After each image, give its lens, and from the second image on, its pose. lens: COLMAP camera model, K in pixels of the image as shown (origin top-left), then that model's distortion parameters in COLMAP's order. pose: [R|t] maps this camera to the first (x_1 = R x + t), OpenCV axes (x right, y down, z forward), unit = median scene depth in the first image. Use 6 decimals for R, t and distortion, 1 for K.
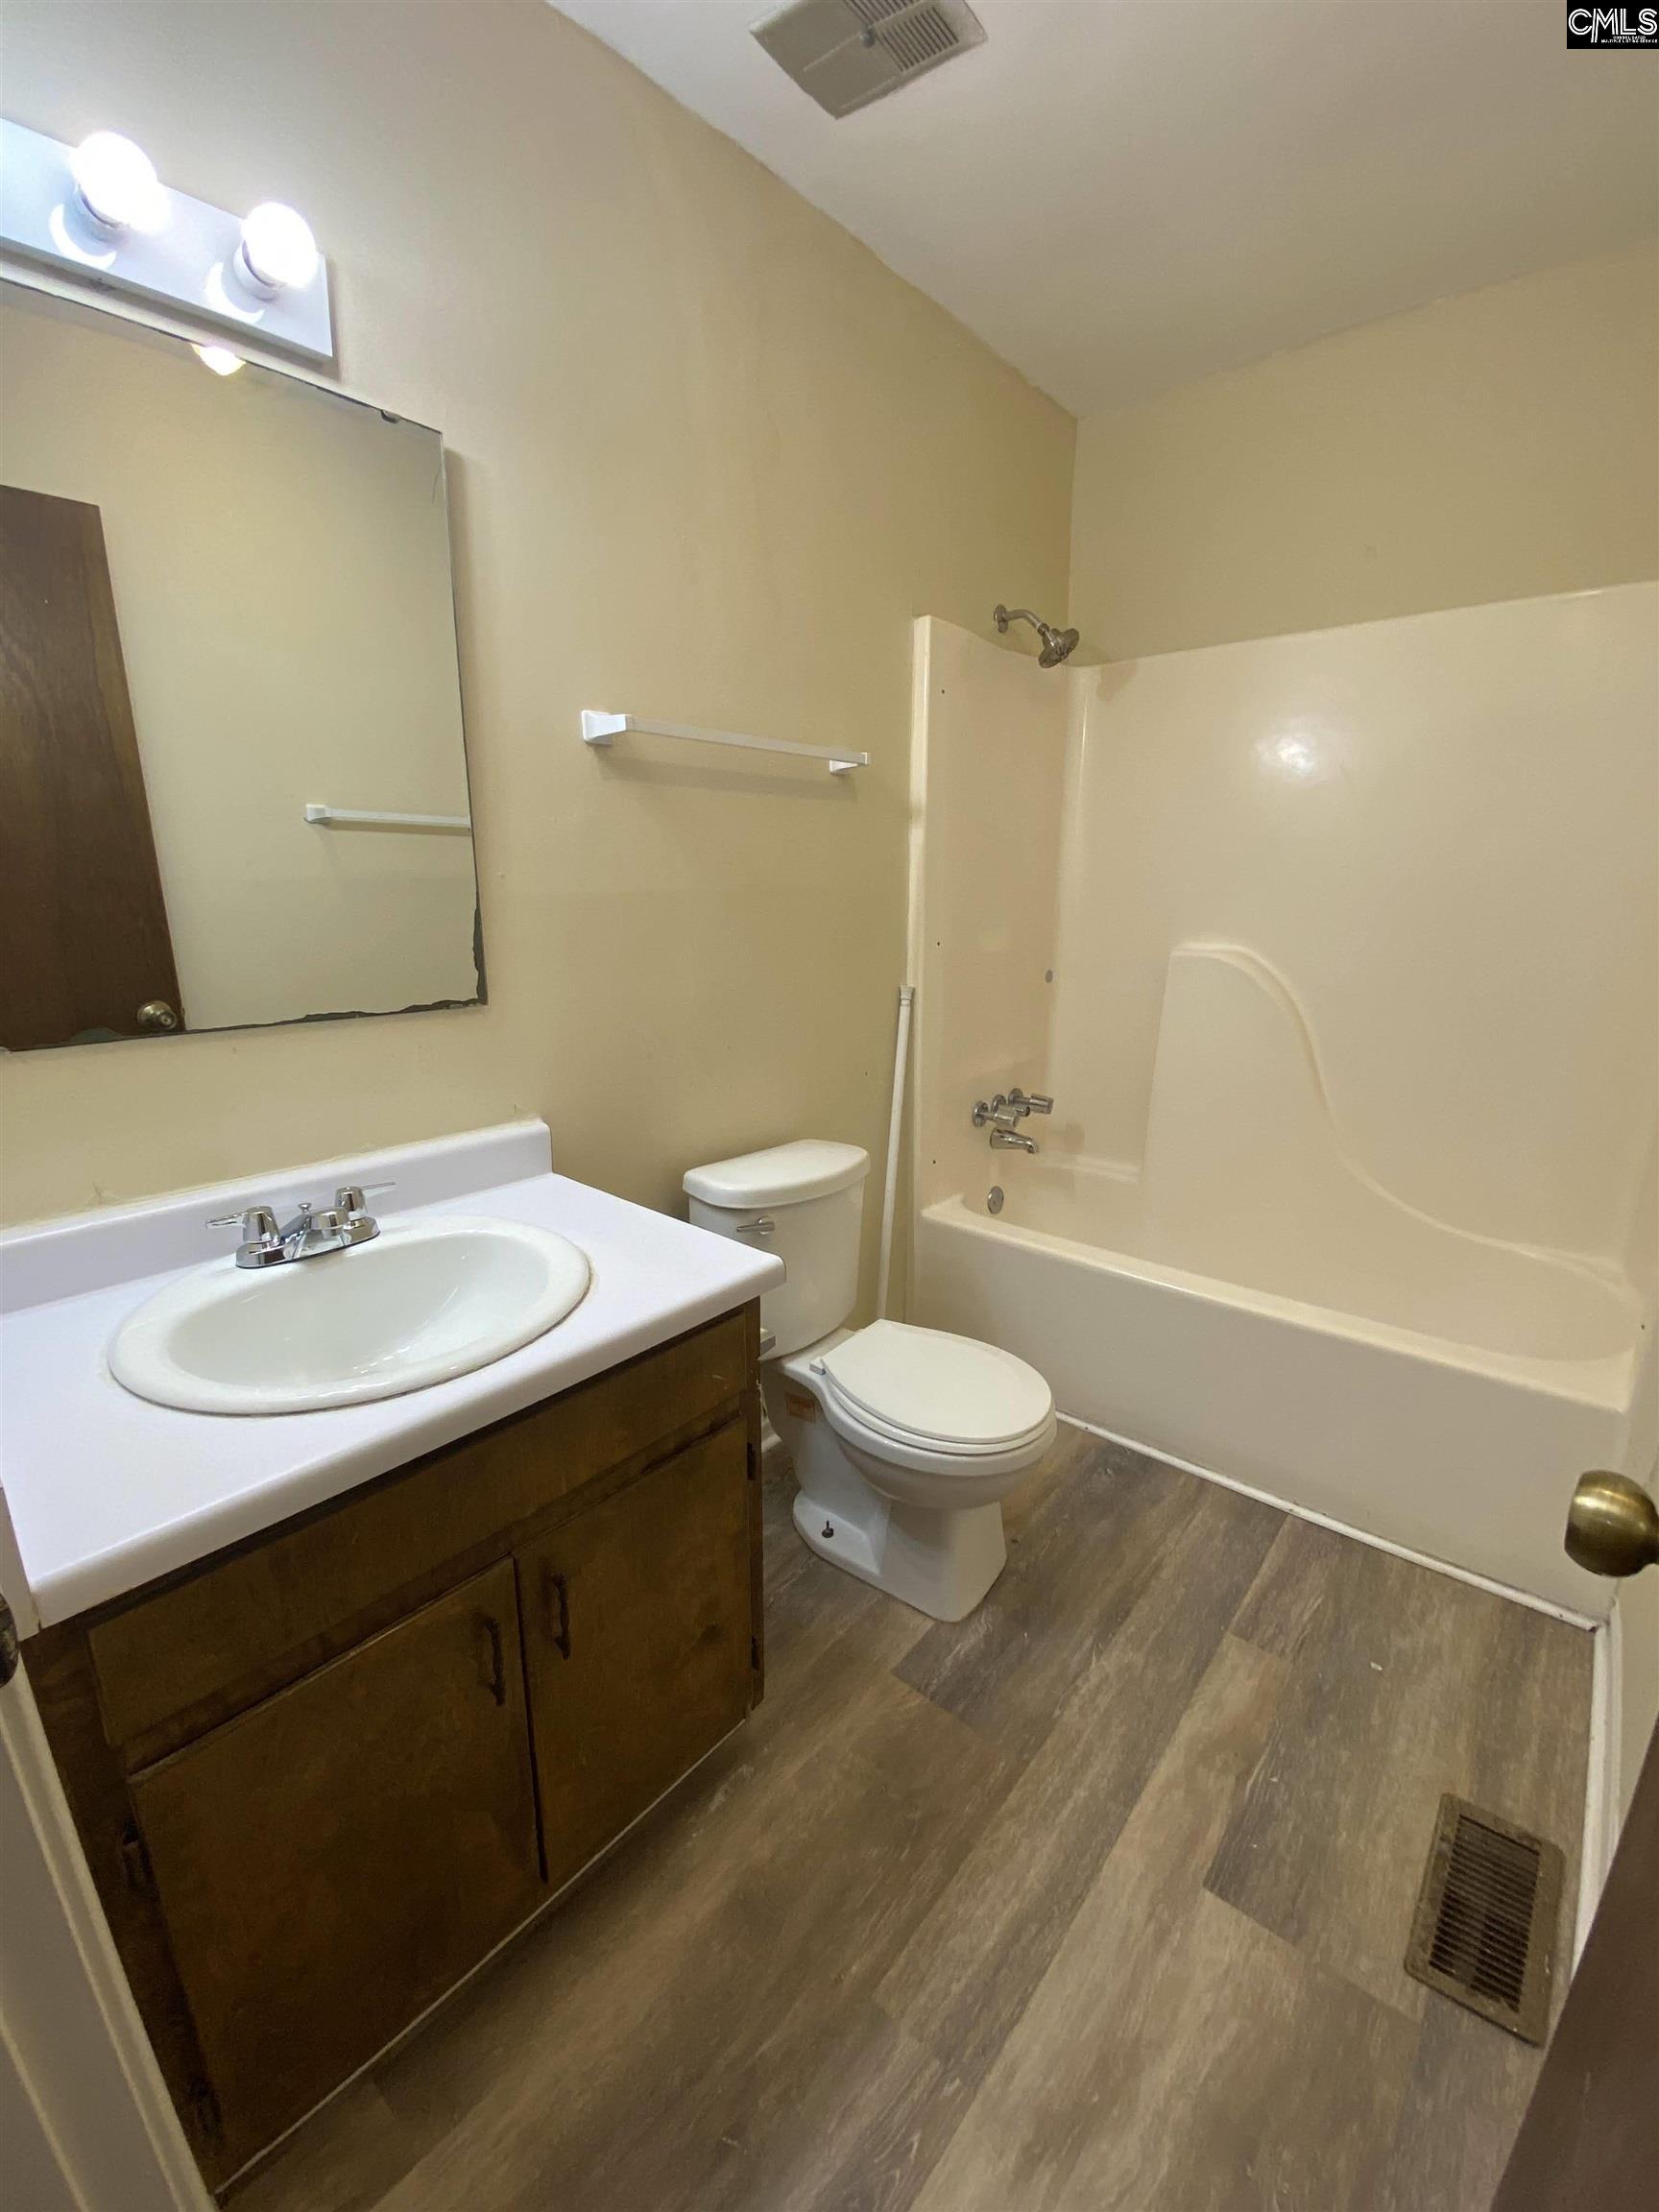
lens RADIAL K [[891.7, 0, 840.2], [0, 891.7, 1103.8], [0, 0, 1]] dist [0.025011, -0.022406]
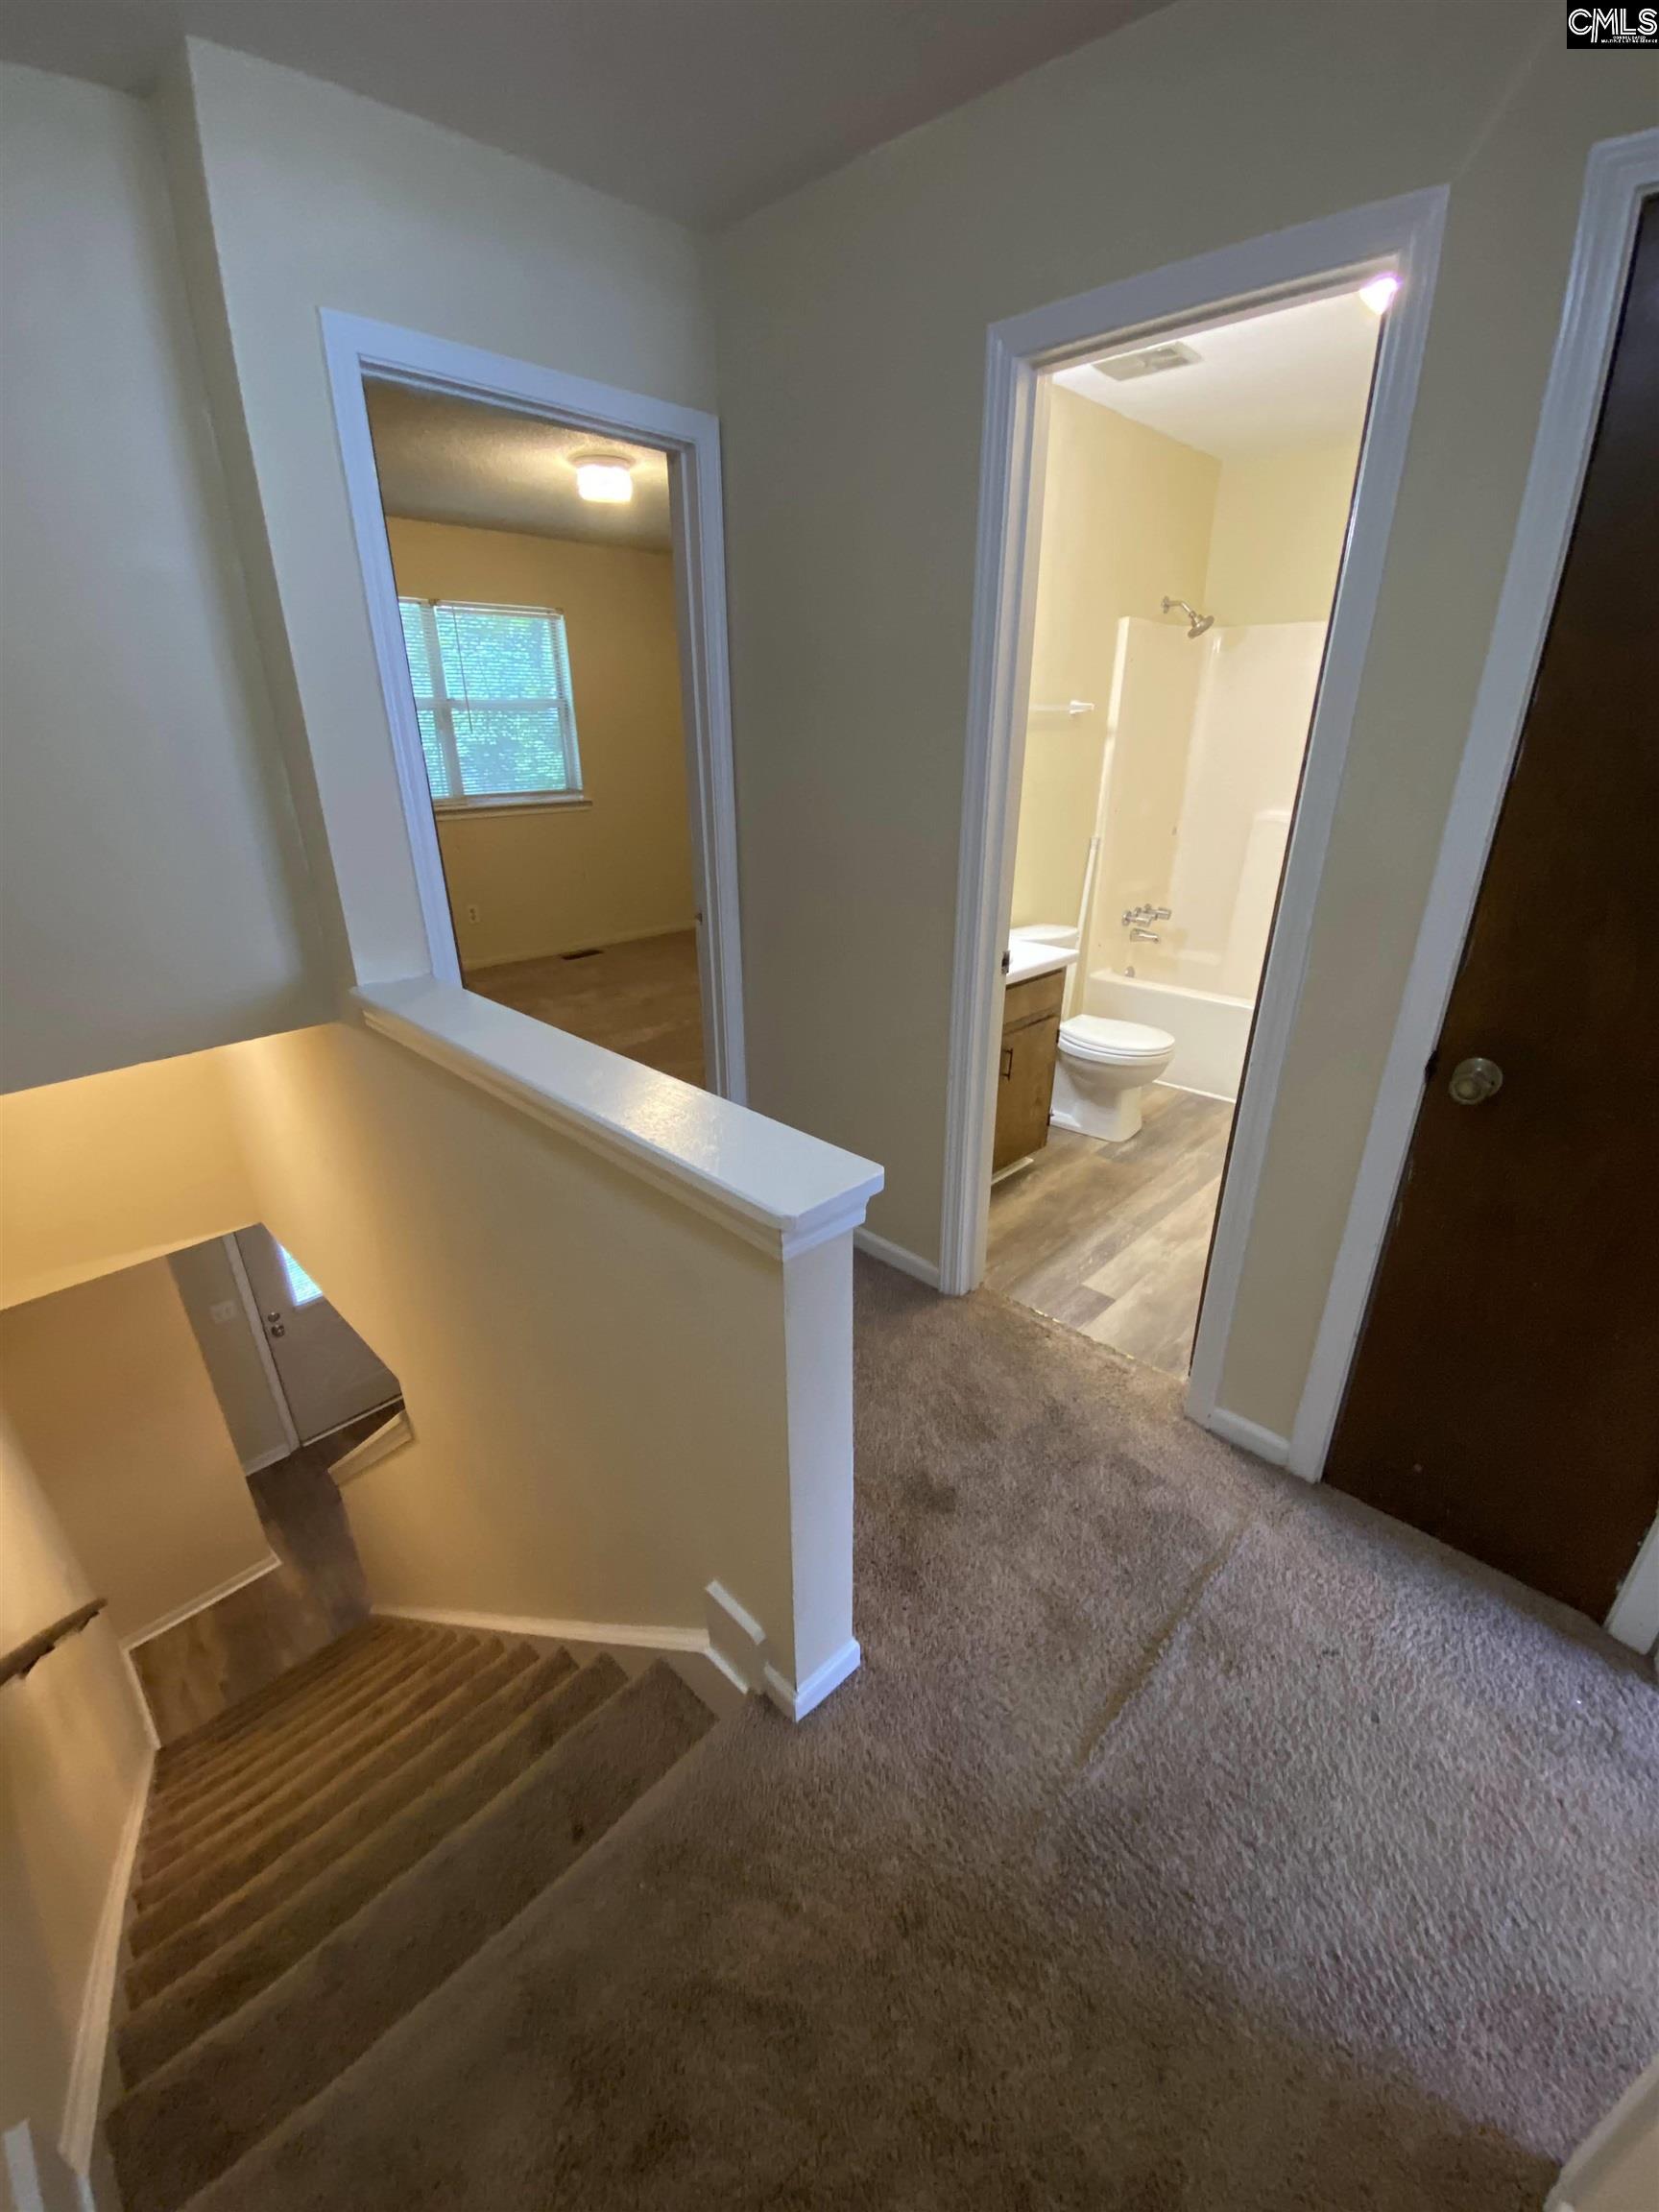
lens RADIAL K [[891.7, 0, 840.2], [0, 891.7, 1103.8], [0, 0, 1]] dist [0.025011, -0.022406]
pose [[0.997962, 0.035762, -0.052848, -0.326781], [-0.027919, 0.989426, 0.142328, 0.156353], [0.057379, -0.140562, 0.988408, -0.864065]]
